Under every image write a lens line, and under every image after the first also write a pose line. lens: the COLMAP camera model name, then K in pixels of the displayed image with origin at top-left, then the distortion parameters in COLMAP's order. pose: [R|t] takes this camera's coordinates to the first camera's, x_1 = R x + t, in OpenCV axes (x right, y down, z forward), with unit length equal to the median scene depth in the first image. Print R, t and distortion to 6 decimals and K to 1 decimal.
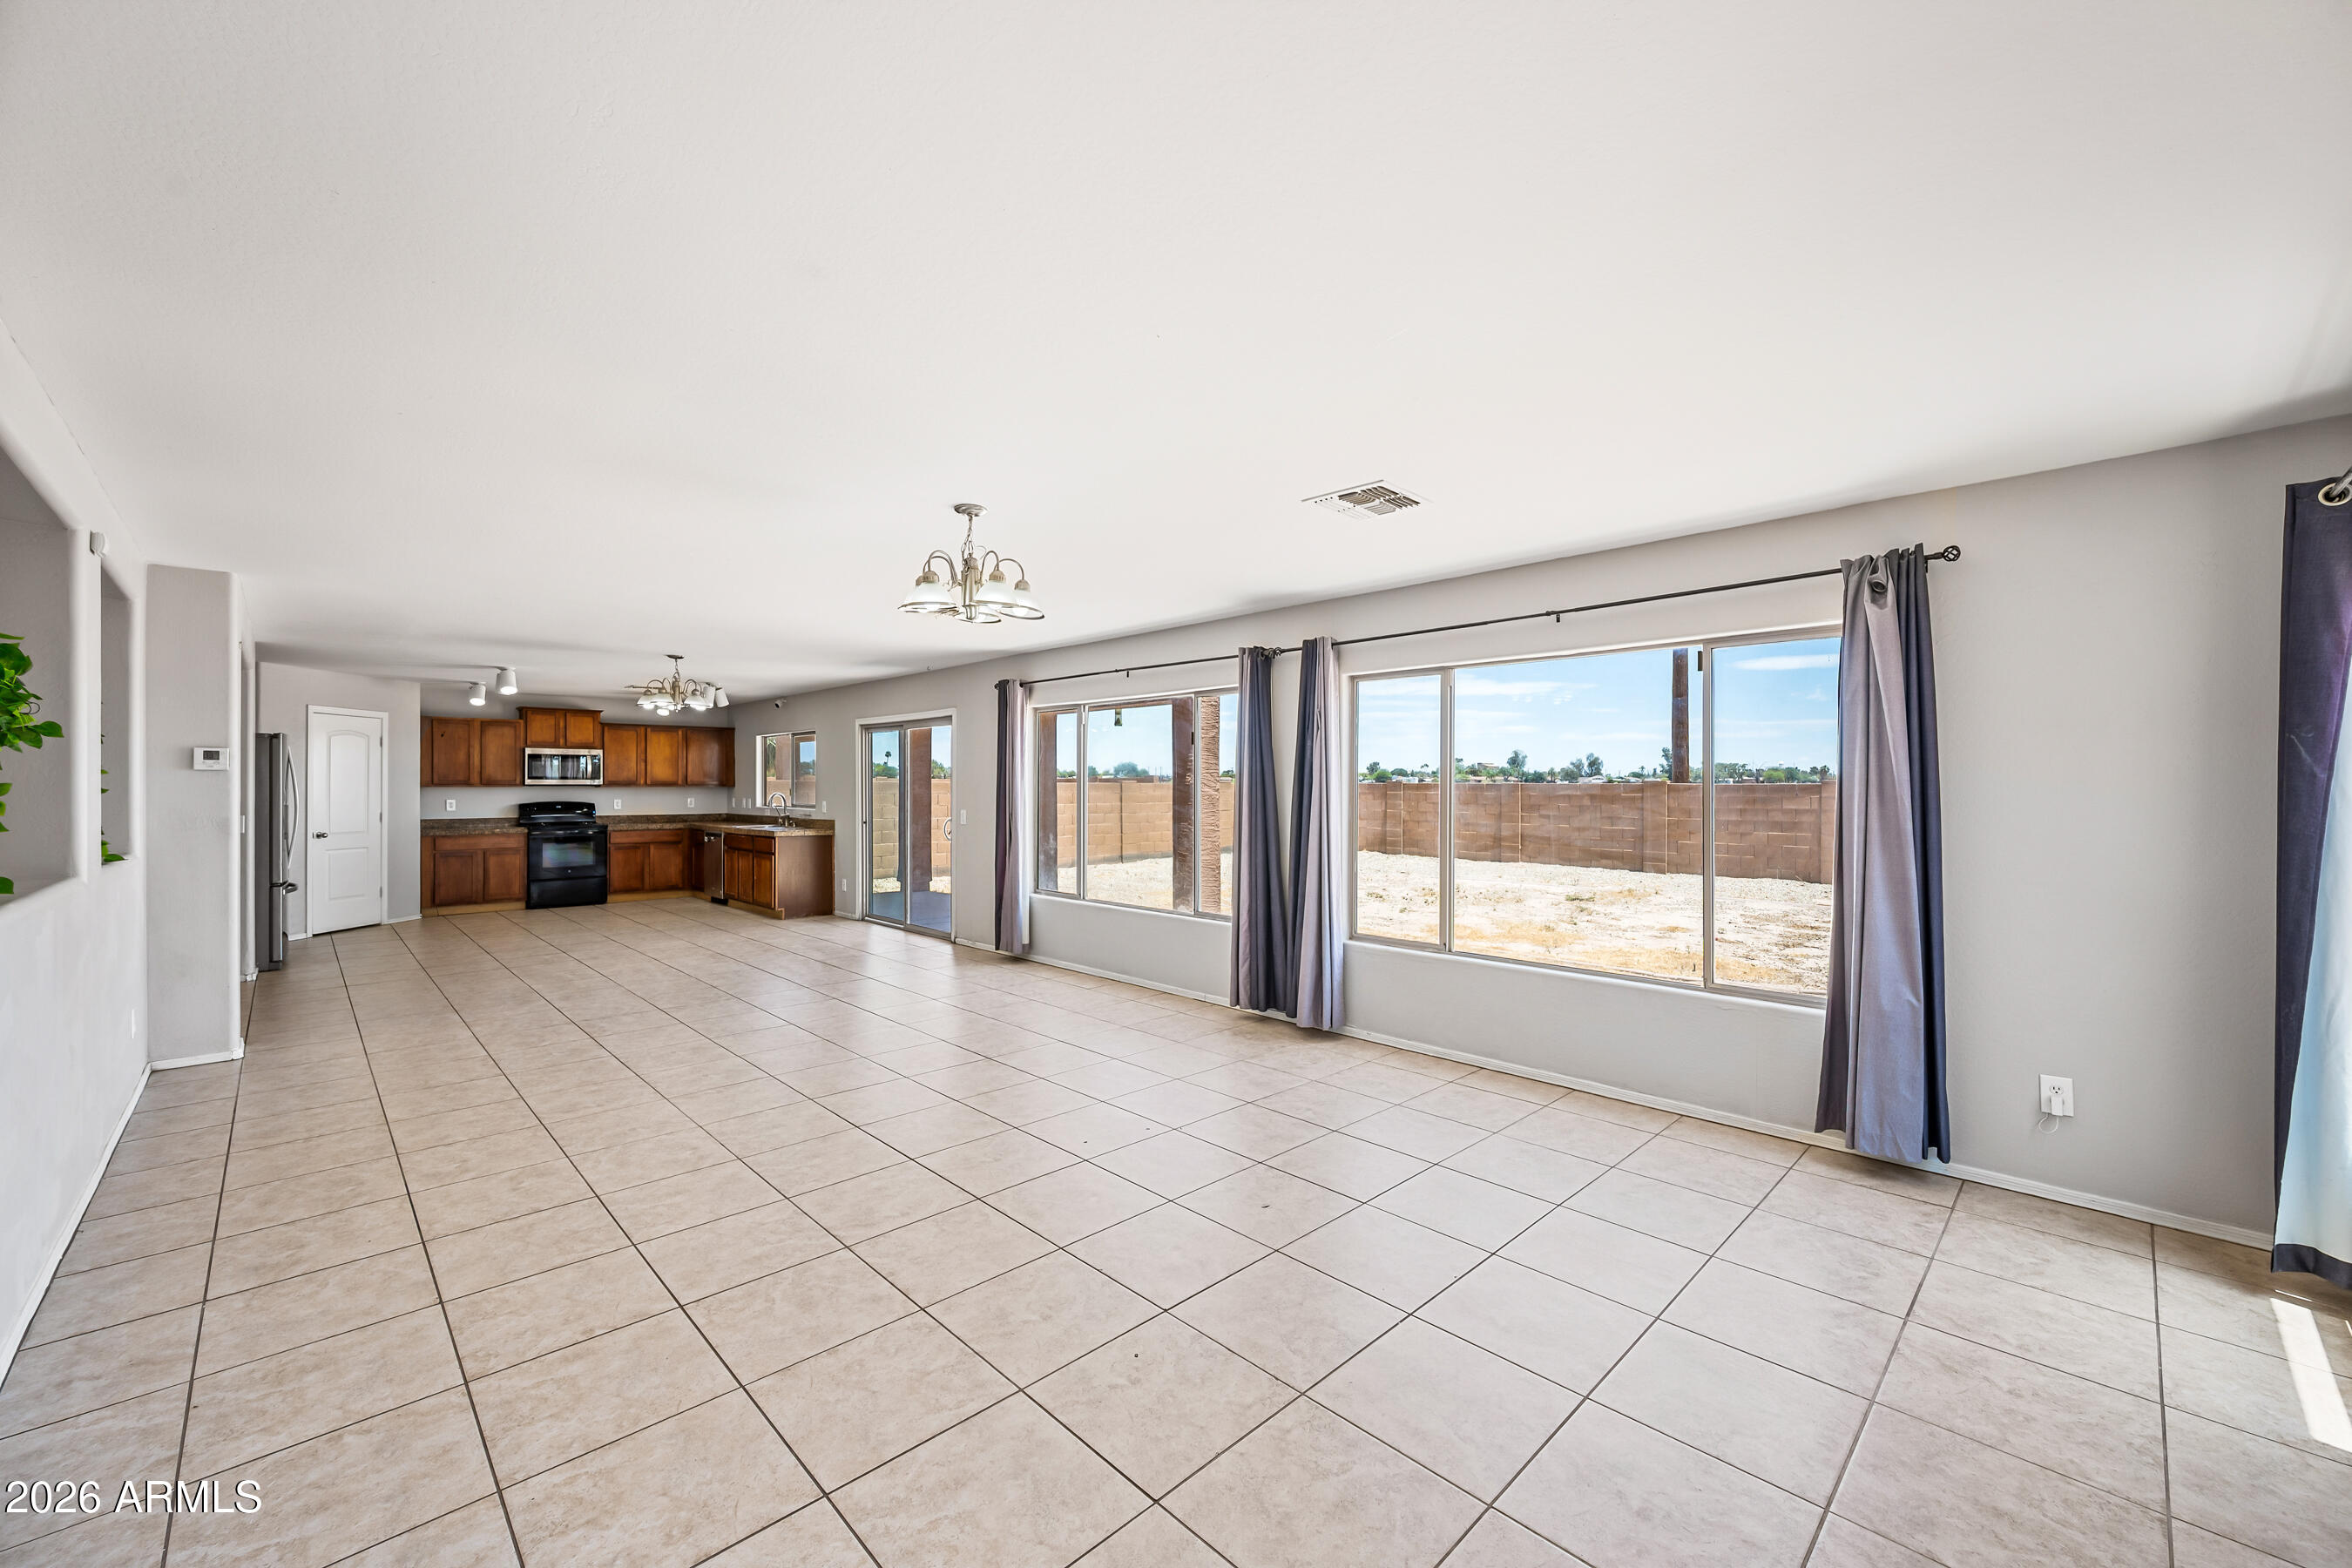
lens RADIAL K [[927.5, 0, 1178.6], [0, 927.5, 782.0], [0, 0, 1]] dist [0.001076, -0.000495]
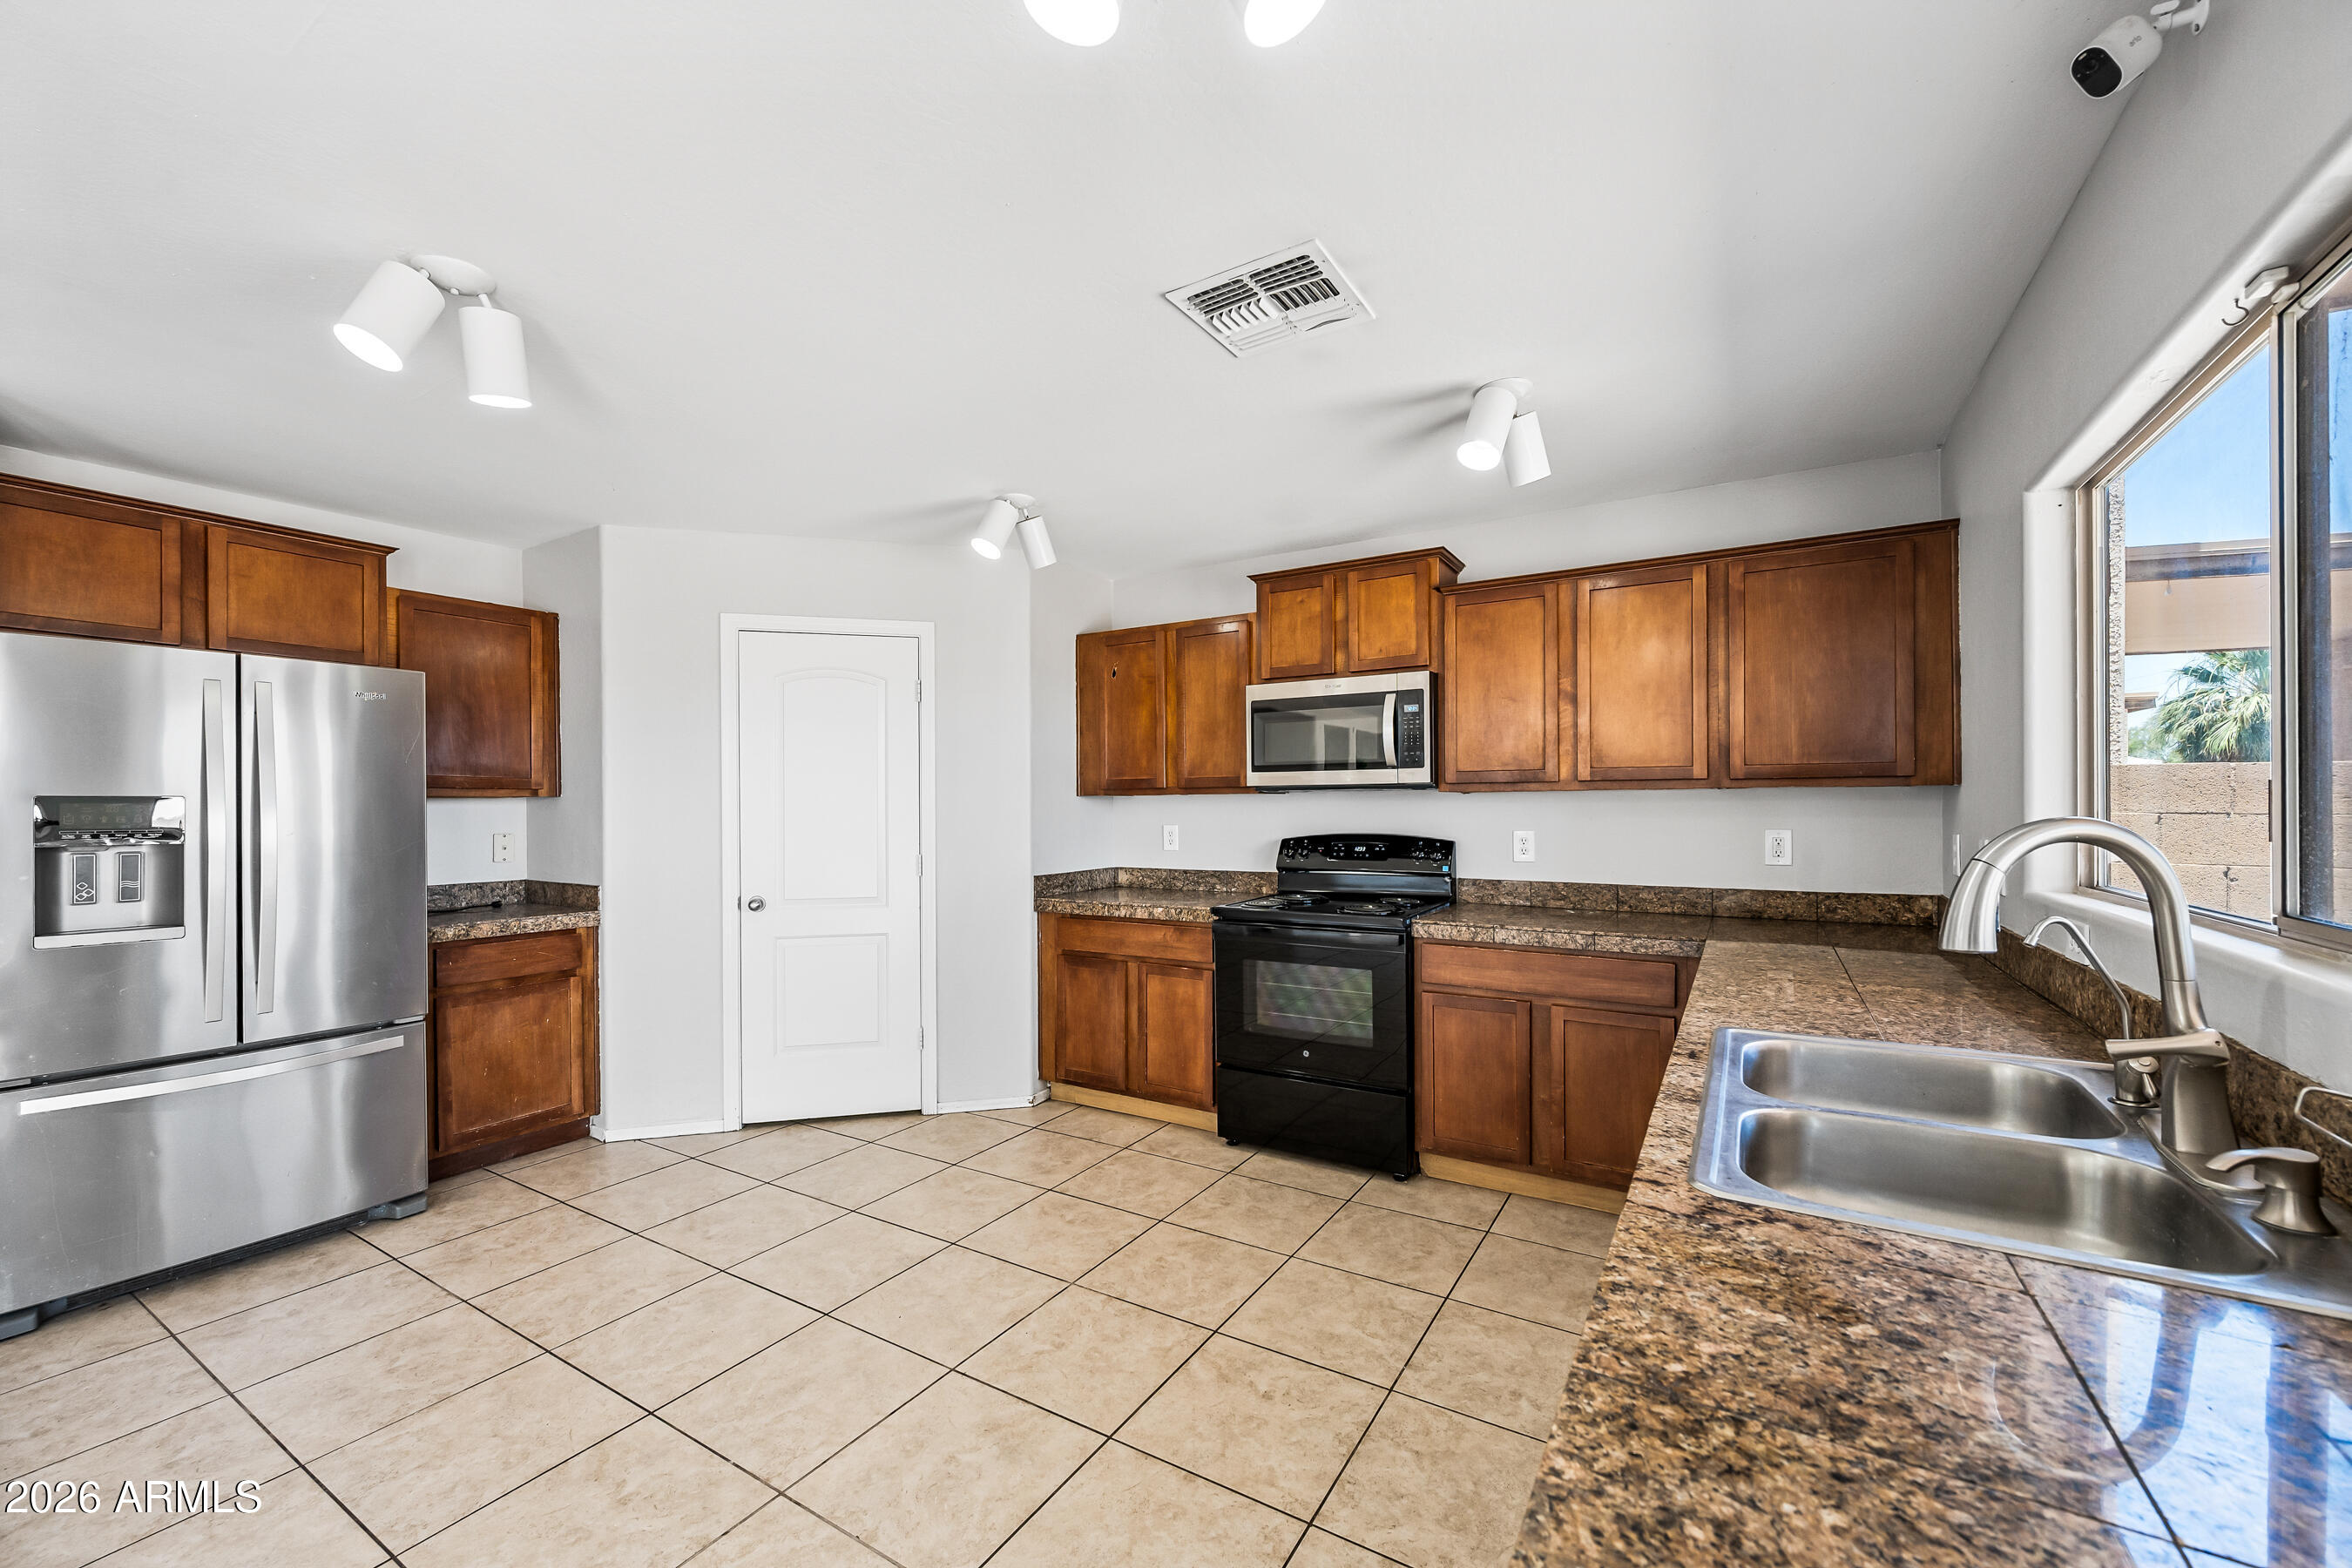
lens RADIAL K [[927.5, 0, 1167.4], [0, 927.5, 802.8], [0, 0, 1]] dist [0.001076, -0.000495]
pose [[0.246124, -0.004899, -0.969226, -0.381299], [0.010051, 0.999946, -0.002502, 0.010233], [0.969186, -0.009126, 0.246160, 0.933622]]
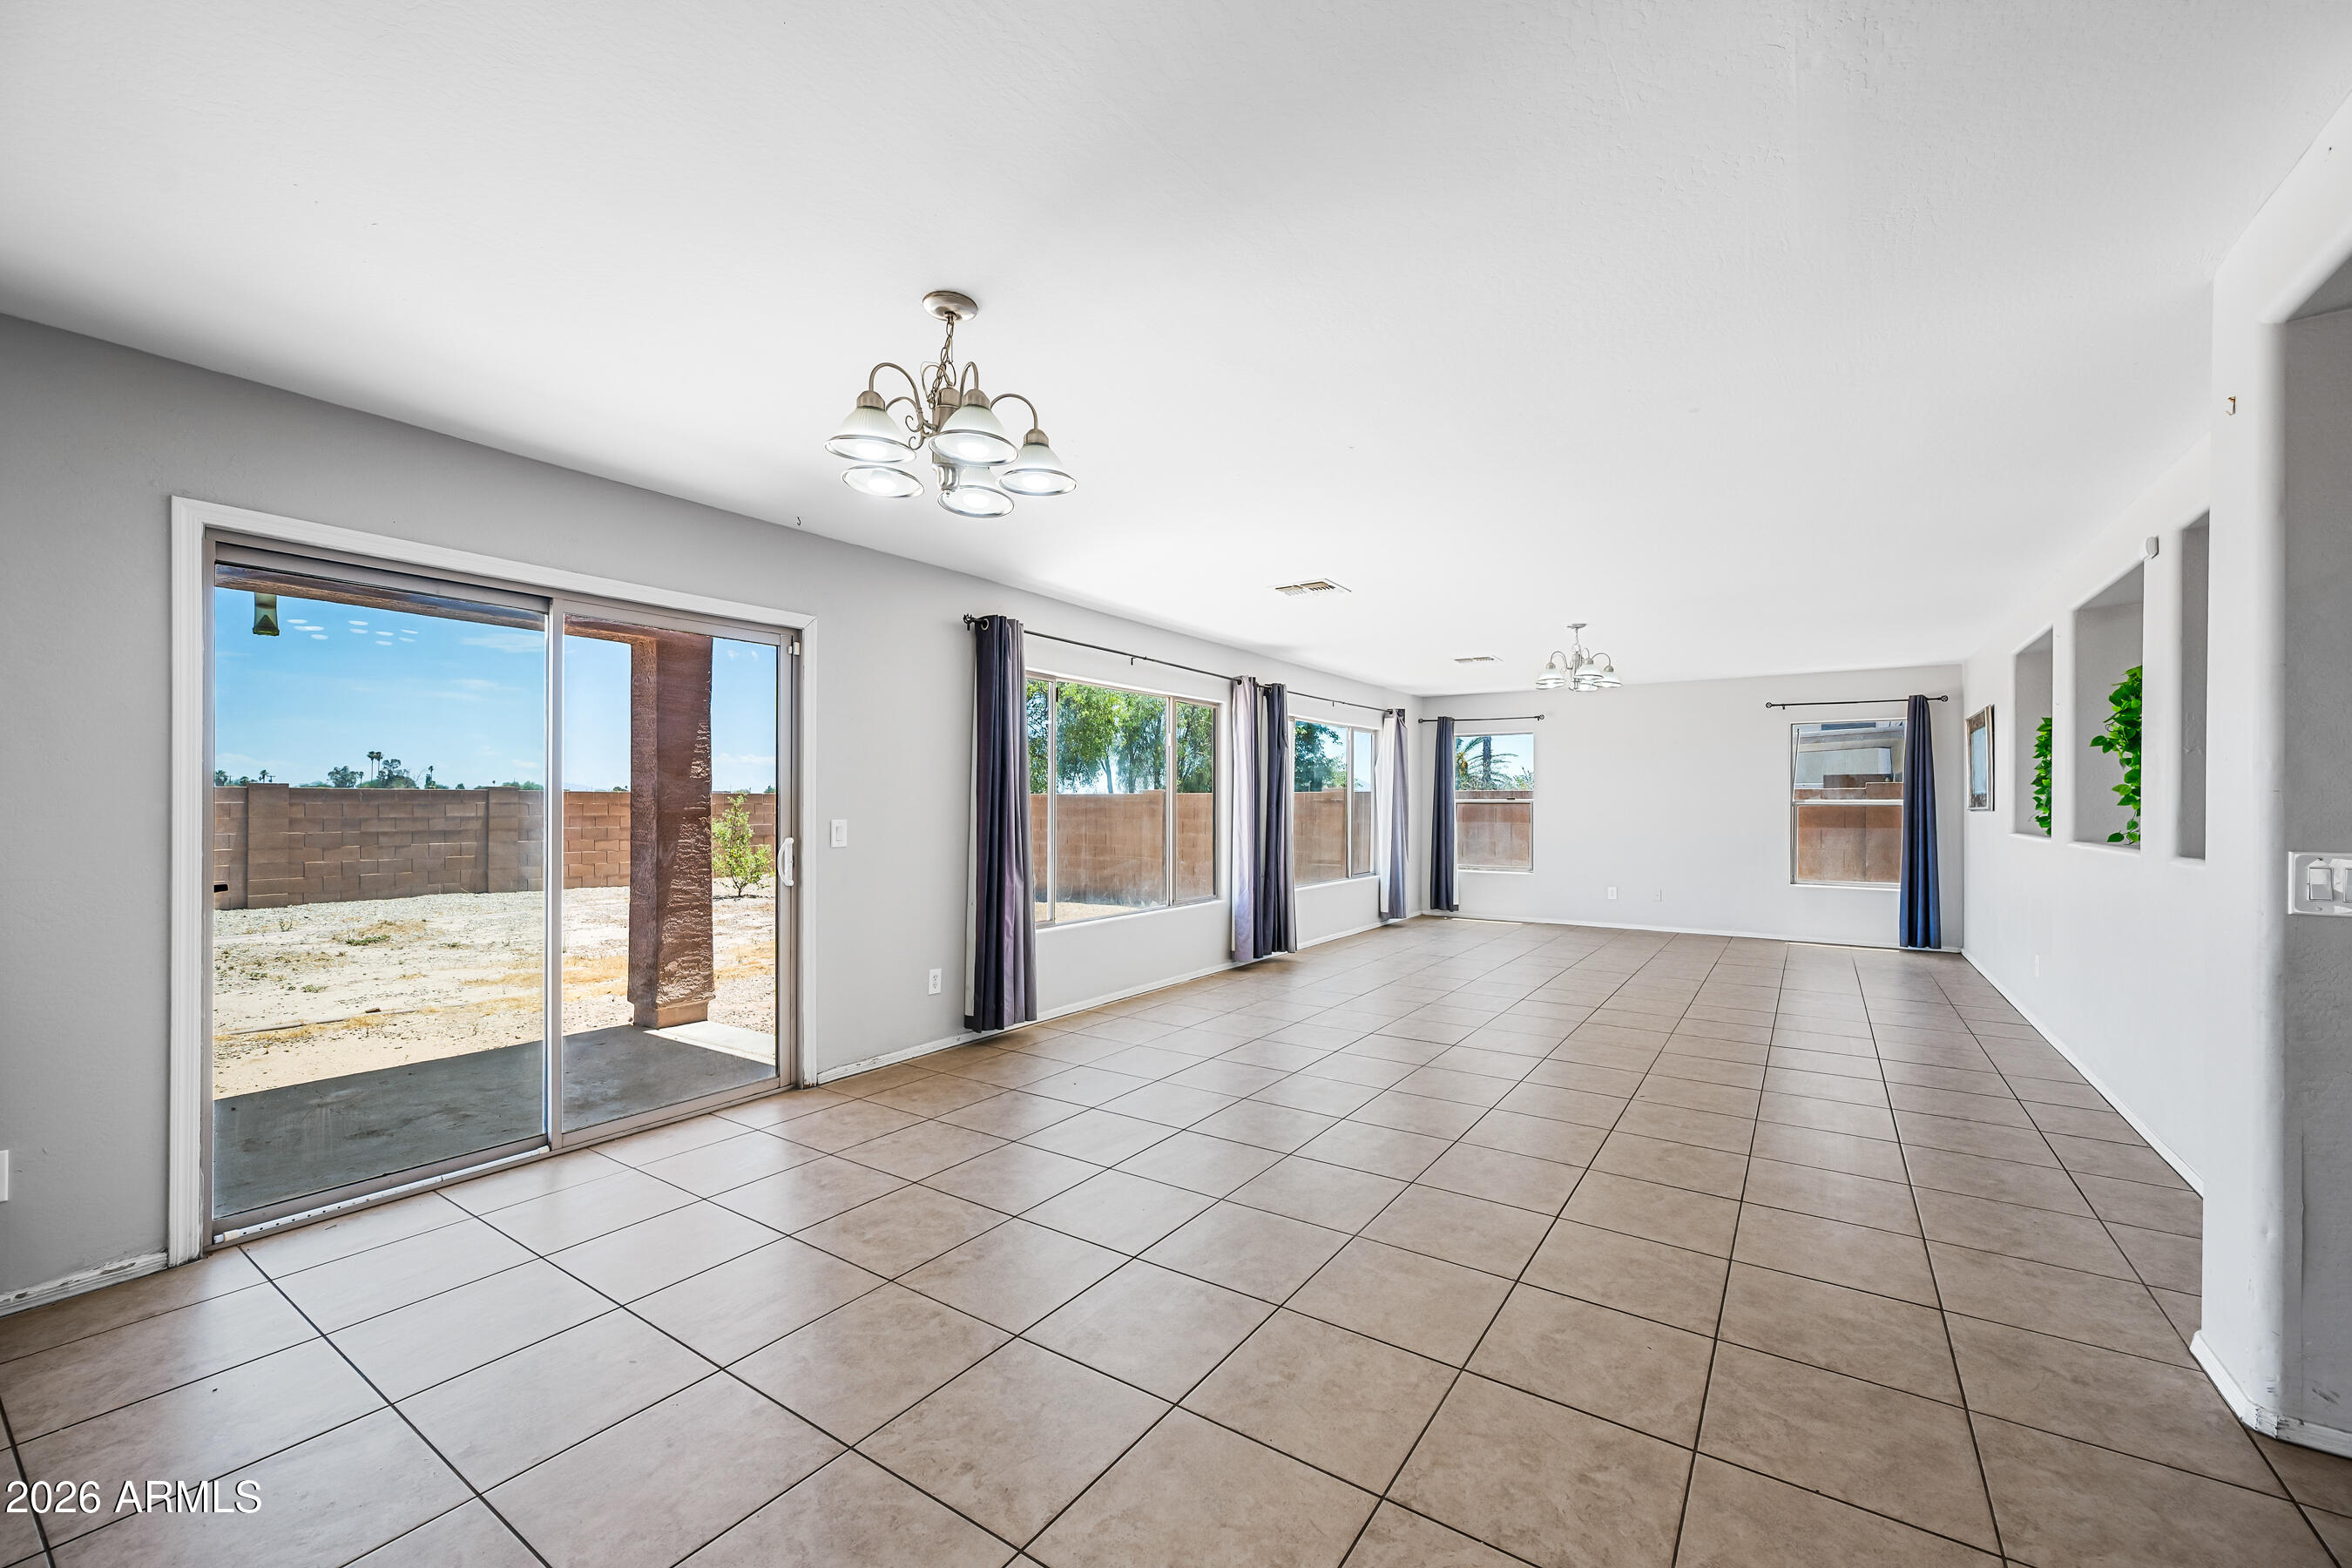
lens RADIAL K [[927.5, 0, 1203.7], [0, 927.5, 800.3], [0, 0, 1]] dist [0.001076, -0.000495]
pose [[-0.218226, 0.001258, 0.975897, -0.640707], [-0.006725, 0.999973, -0.002793, 0.015689], [-0.975875, -0.007172, -0.218212, 0.745899]]
